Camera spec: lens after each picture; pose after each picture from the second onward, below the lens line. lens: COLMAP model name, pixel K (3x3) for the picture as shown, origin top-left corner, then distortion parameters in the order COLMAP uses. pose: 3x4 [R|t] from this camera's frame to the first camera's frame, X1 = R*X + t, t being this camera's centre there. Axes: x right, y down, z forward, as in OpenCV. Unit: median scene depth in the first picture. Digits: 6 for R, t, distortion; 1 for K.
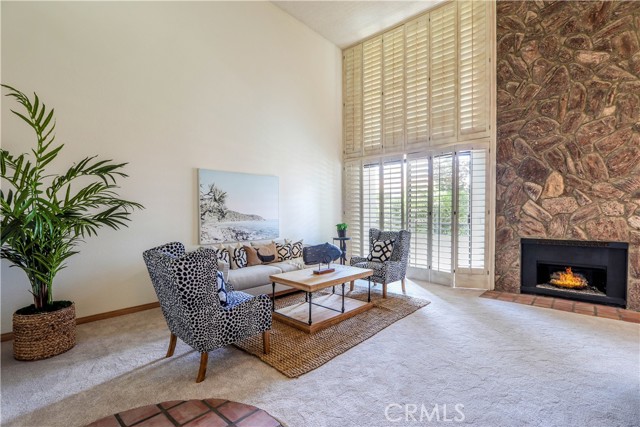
lens RADIAL K [[298.0, 0, 318.3], [0, 298.0, 216.8], [0, 0, 1]] dist [-0.020858, 0.003335]
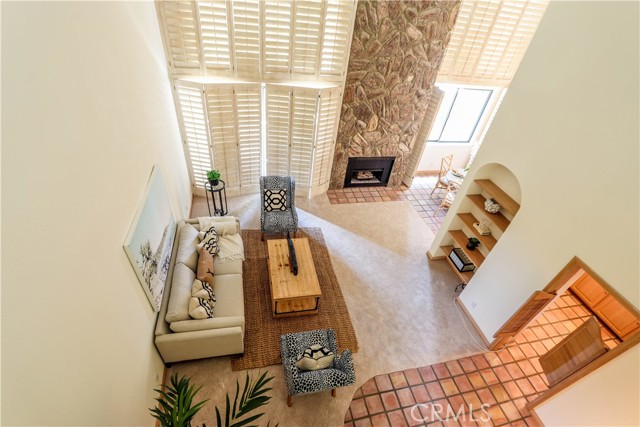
lens RADIAL K [[298.0, 0, 323.2], [0, 298.0, 219.4], [0, 0, 1]] dist [-0.020858, 0.003335]
pose [[0.566332, -0.479095, 0.670624, -0.535632], [-0.104077, 0.765602, 0.634839, -0.628137], [-0.817579, -0.429326, 0.383722, 0.409256]]
